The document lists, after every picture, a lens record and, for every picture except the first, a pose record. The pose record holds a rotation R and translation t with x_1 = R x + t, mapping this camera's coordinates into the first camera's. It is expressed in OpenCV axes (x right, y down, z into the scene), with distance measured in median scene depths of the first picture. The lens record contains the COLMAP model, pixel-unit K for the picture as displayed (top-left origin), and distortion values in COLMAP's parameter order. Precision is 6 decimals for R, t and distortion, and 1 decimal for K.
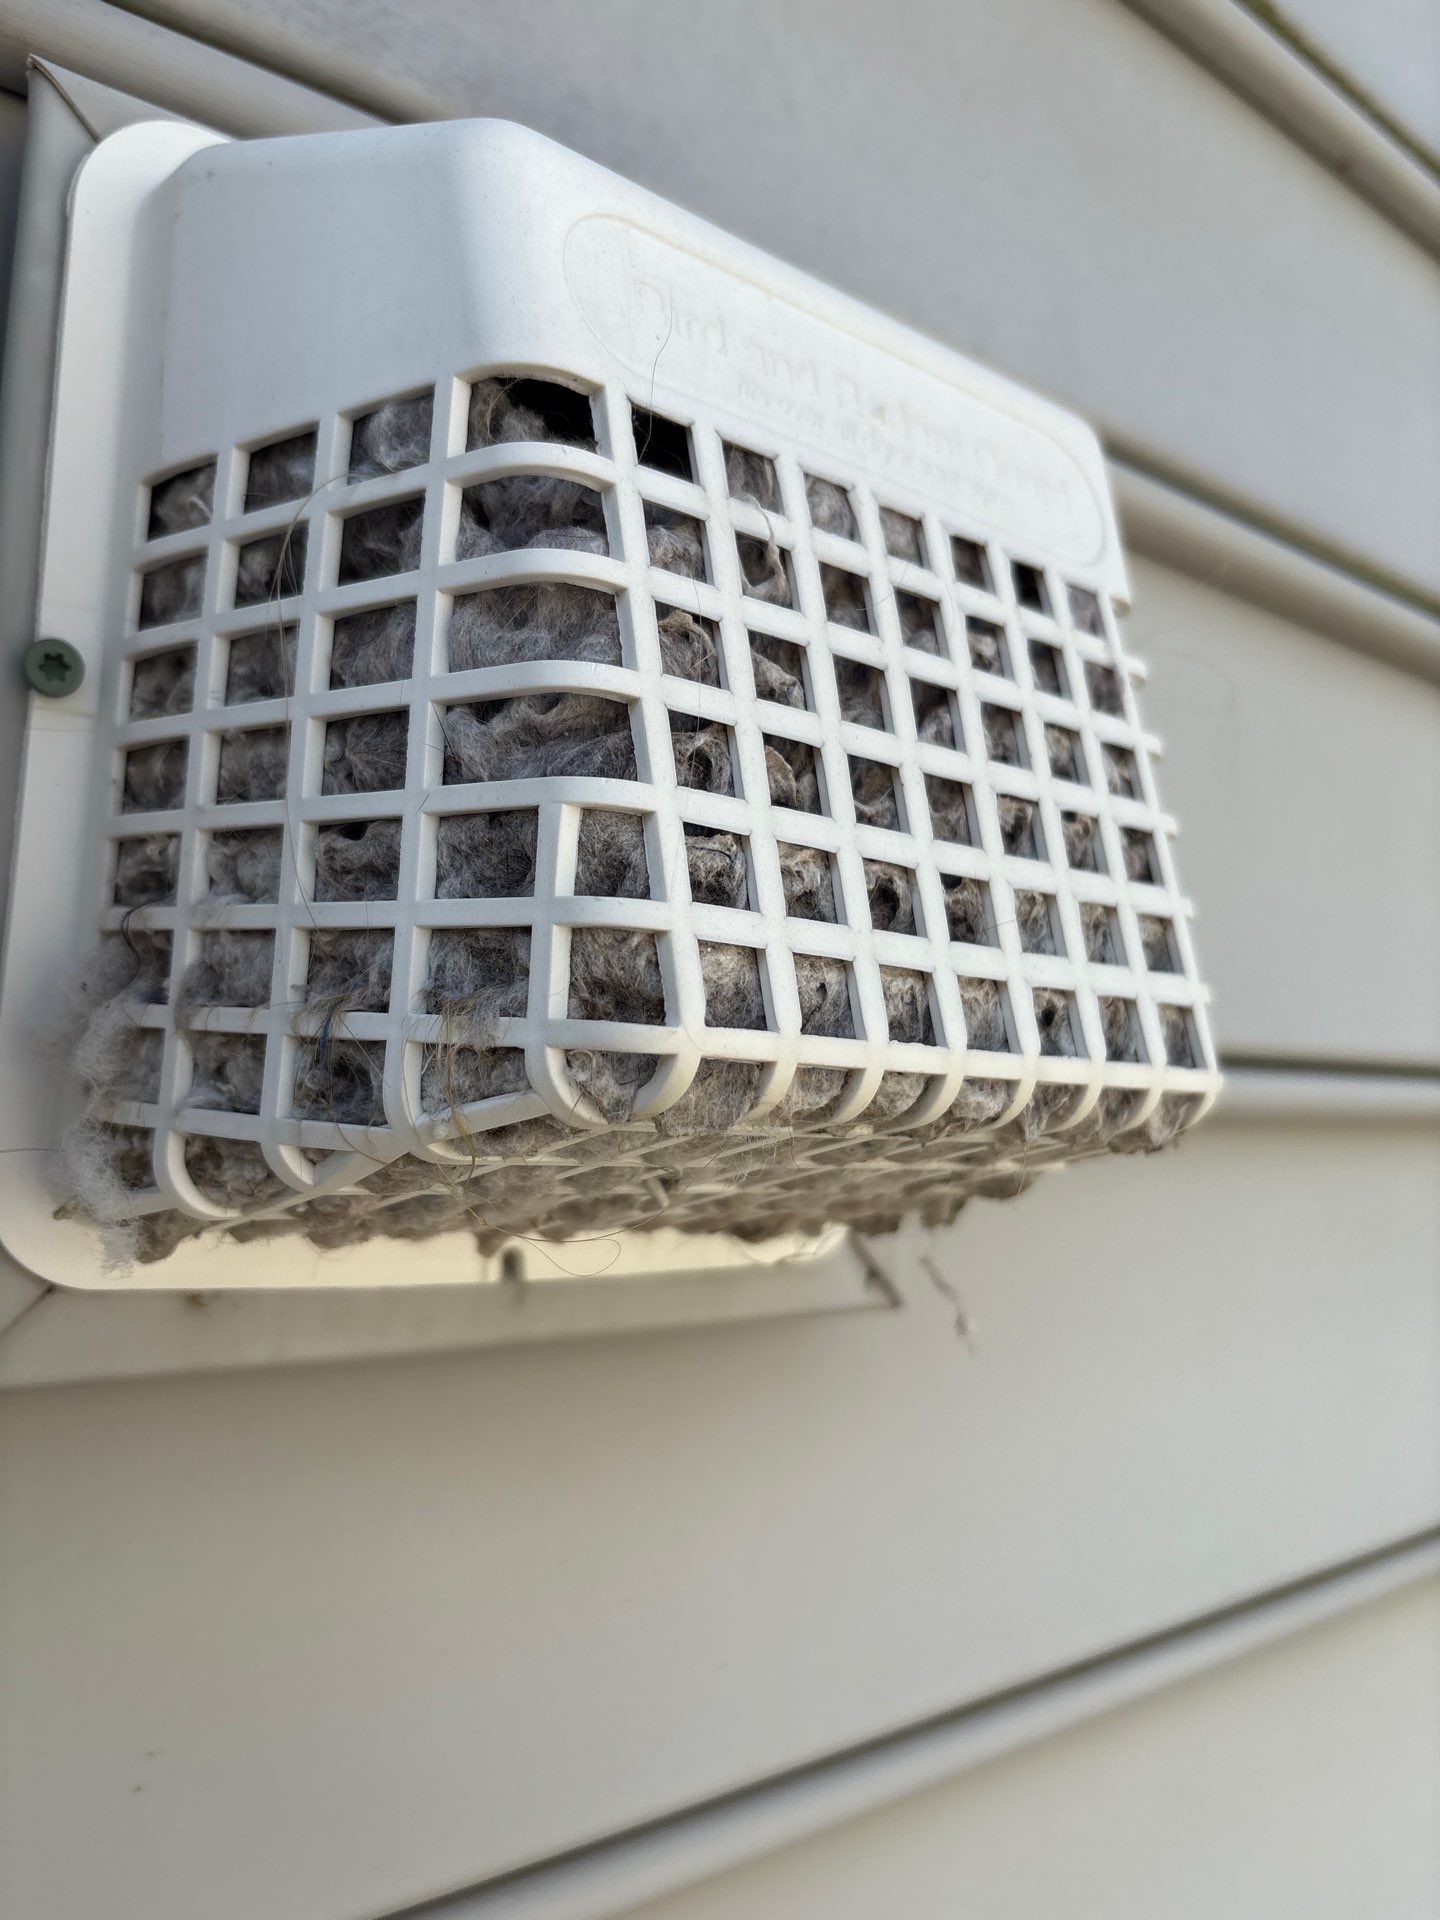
lens RADIAL K [[1485.2, 0, 722.3], [0, 1485.2, 957.1], [0, 0, 1]] dist [-0.057297, 0.064109]
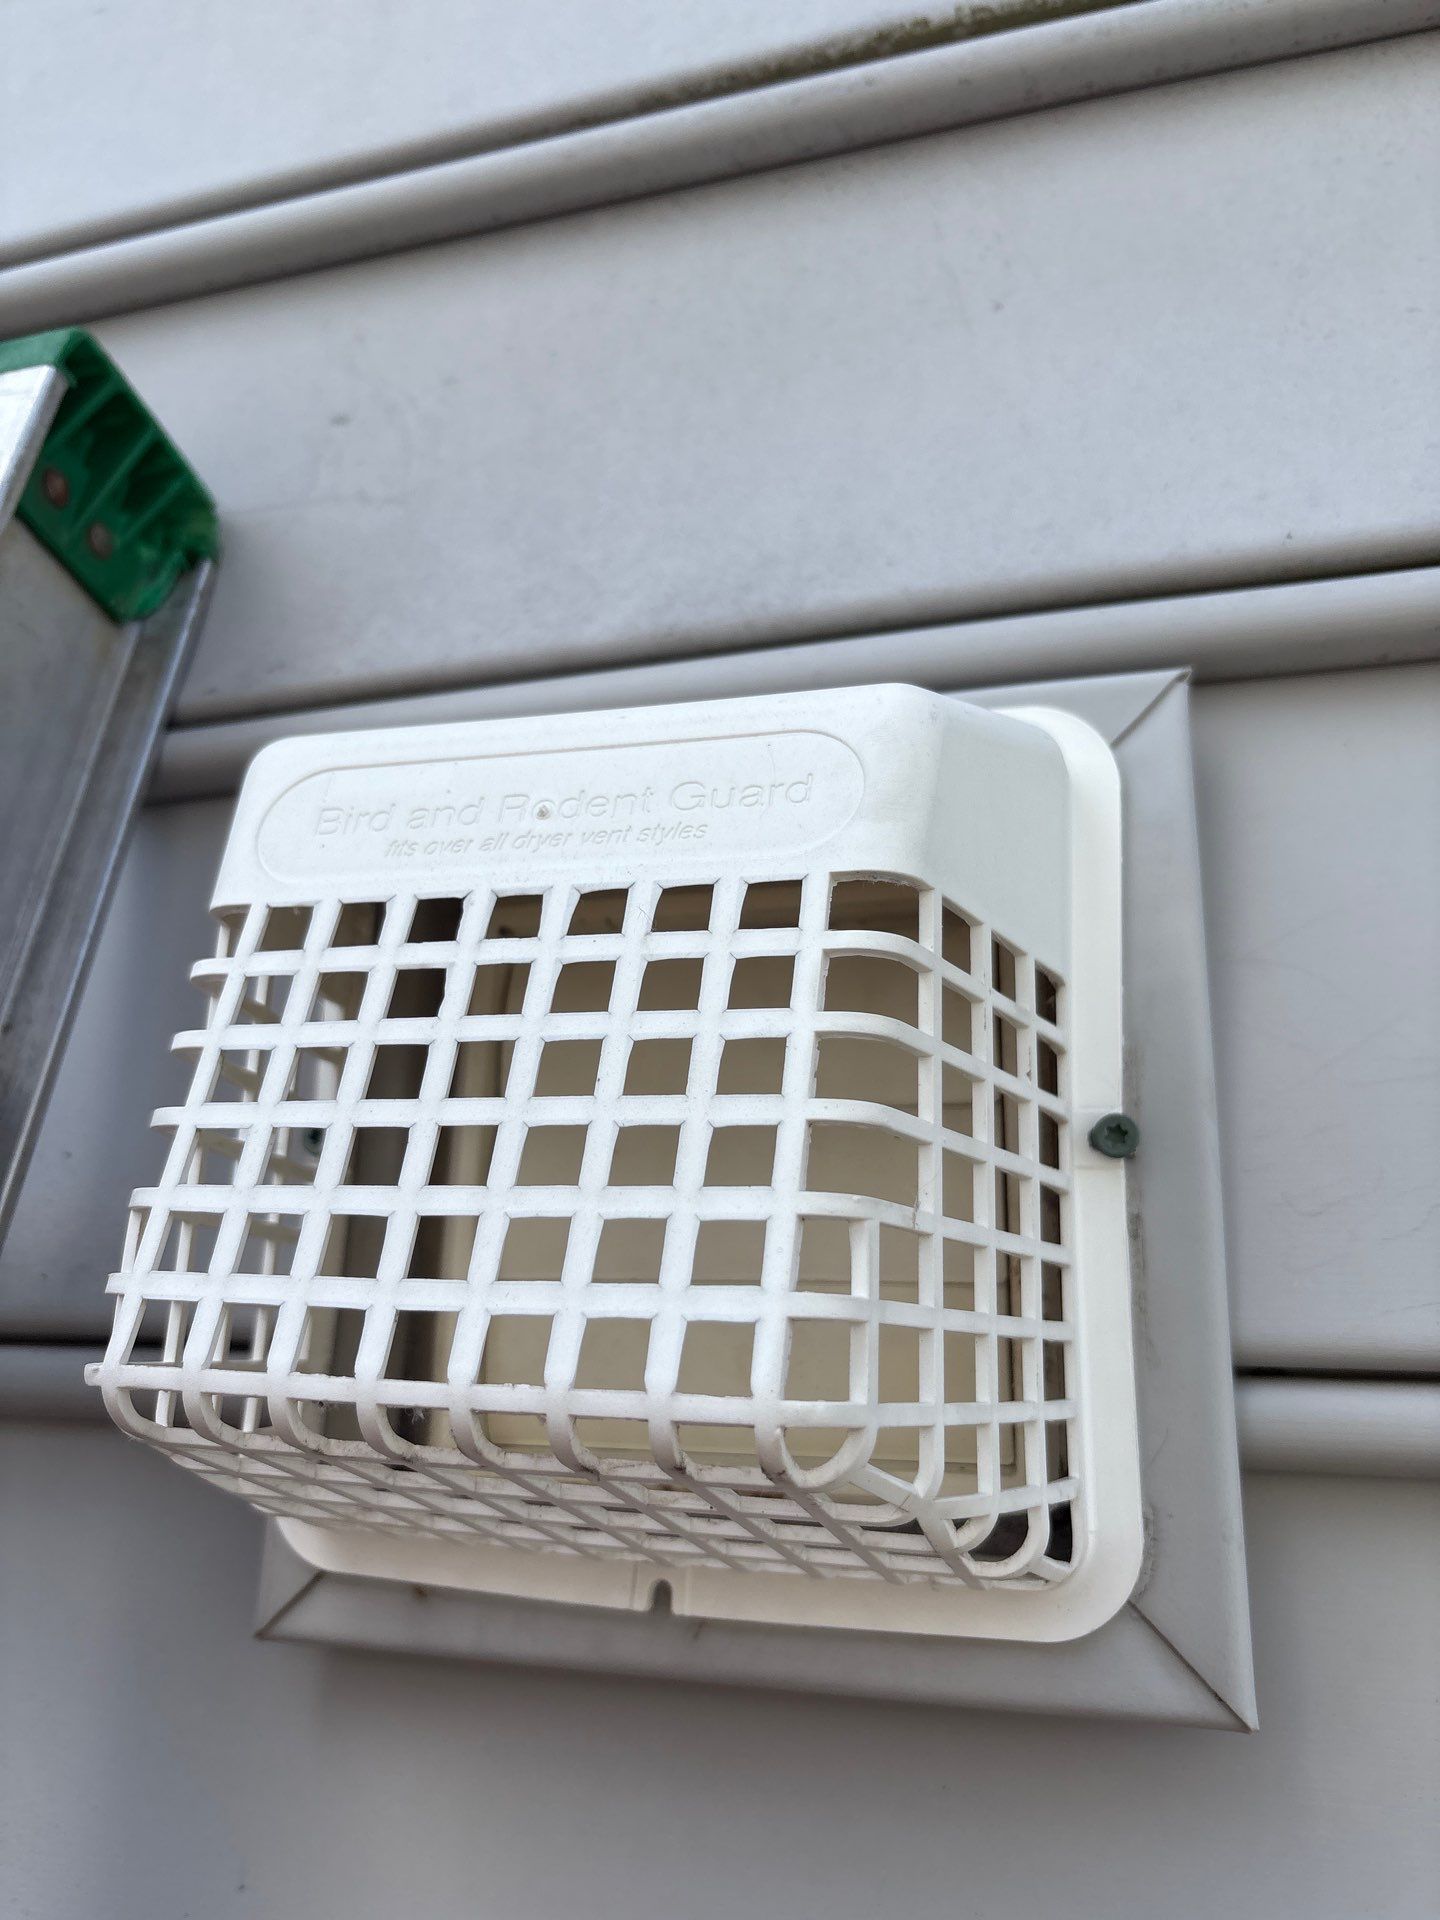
lens RADIAL K [[1473.6, 0, 720.0], [0, 1473.6, 960.0], [0, 0, 1]] dist [0.009642, 0.001554]
pose [[0.553463, -0.252473, -0.793685, 1.118018], [0.068667, 0.963536, -0.258619, 0.052274], [0.830038, 0.088635, 0.550618, 0.501300]]
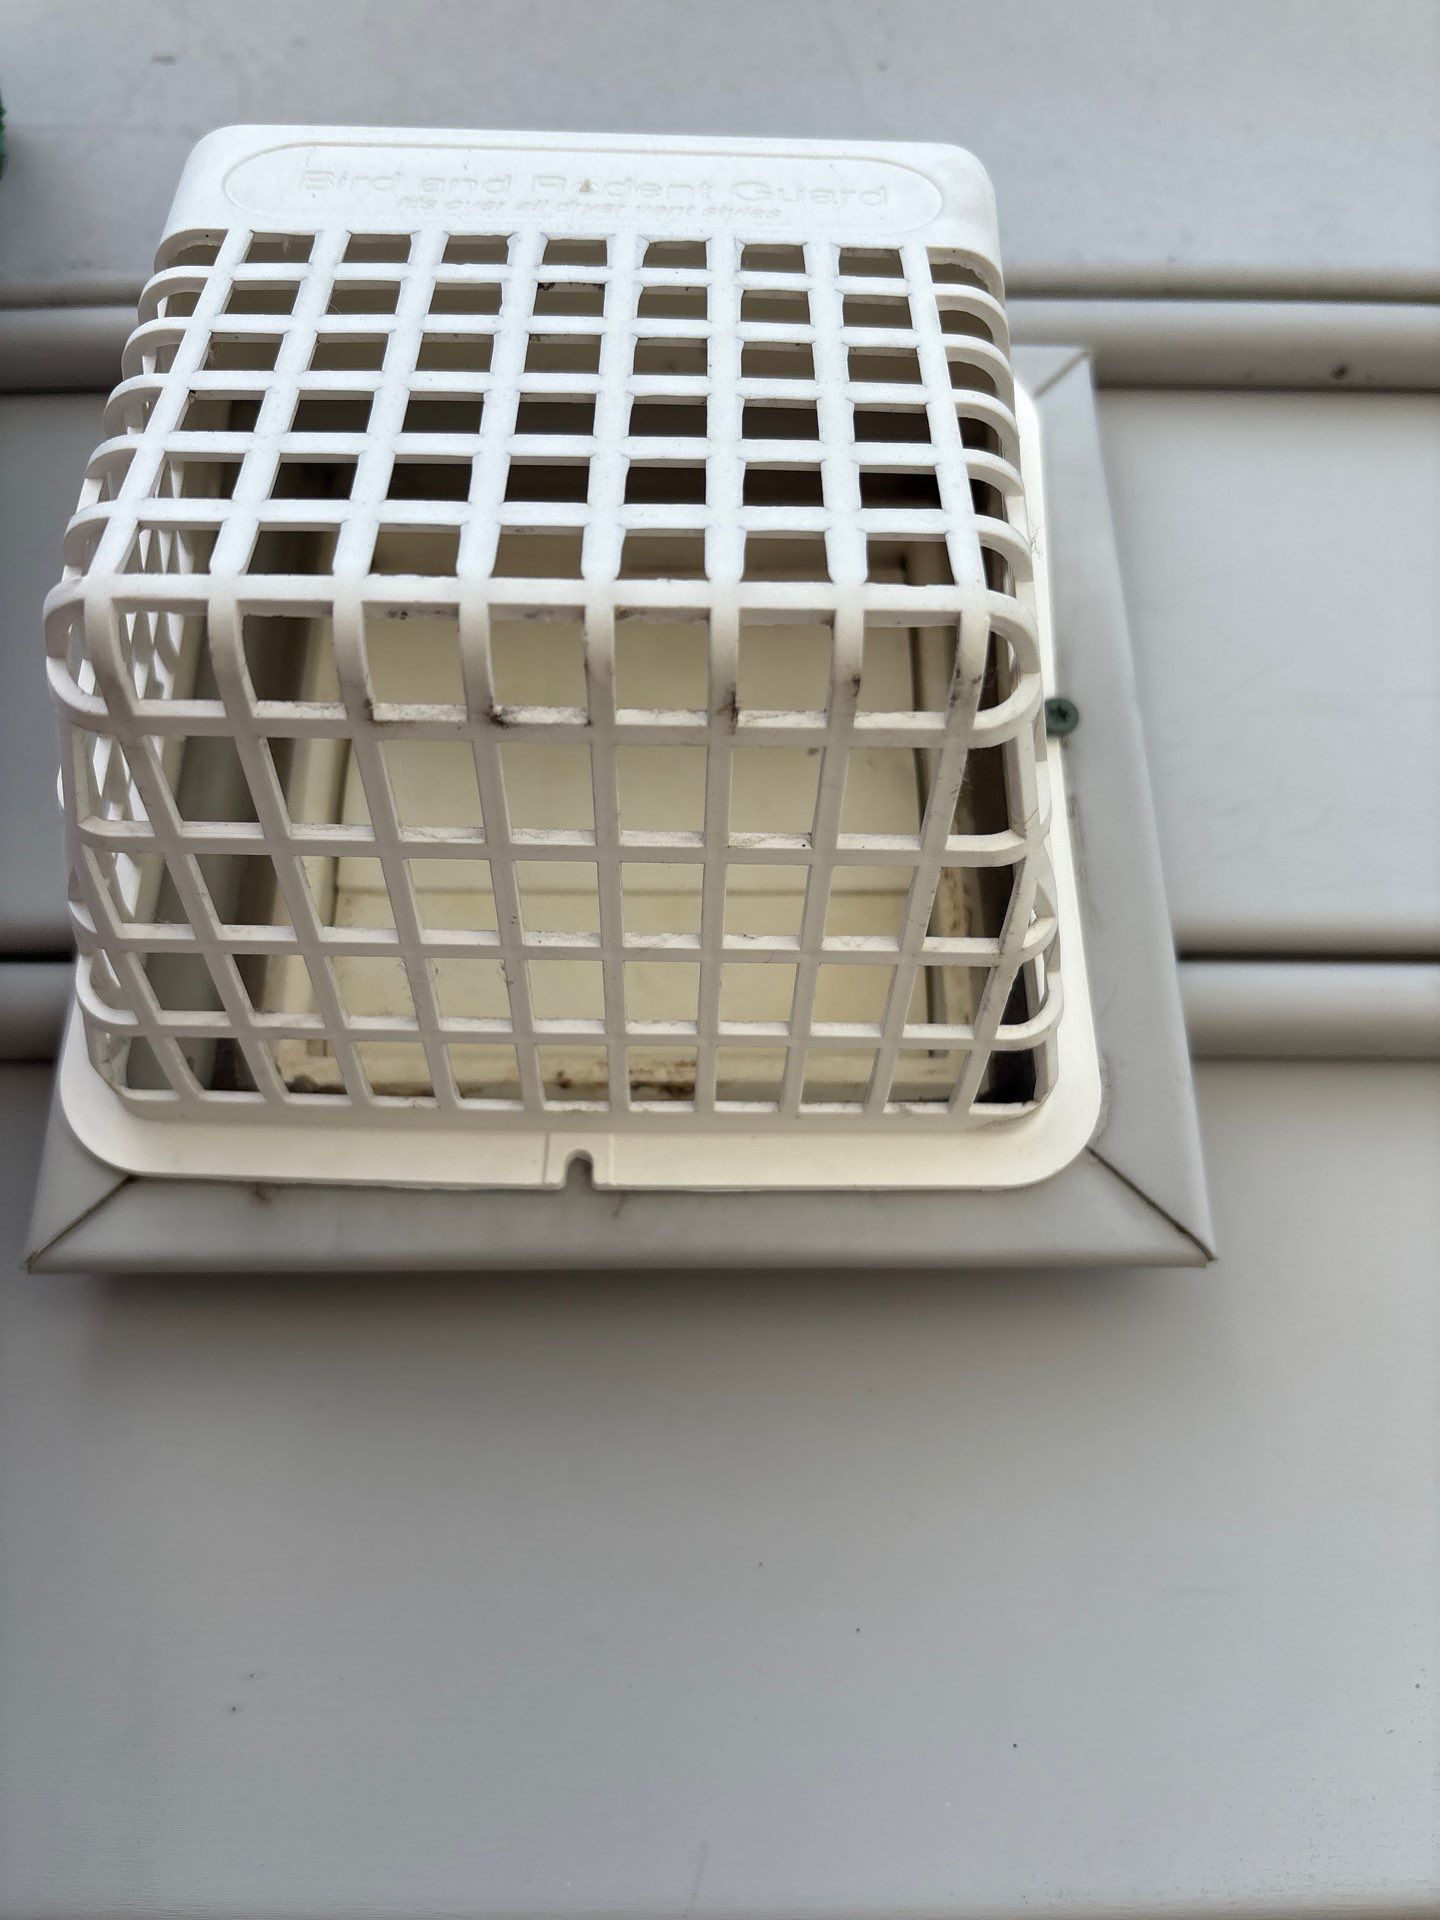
lens RADIAL K [[1492.8, 0, 720.0], [0, 1492.8, 960.0], [0, 0, 1]] dist [-0.025673, 0.011043]
pose [[0.785996, -0.278118, -0.552142, 0.636835], [0.093053, 0.936145, -0.339077, 0.539354], [0.611188, 0.215135, 0.761686, 0.375532]]
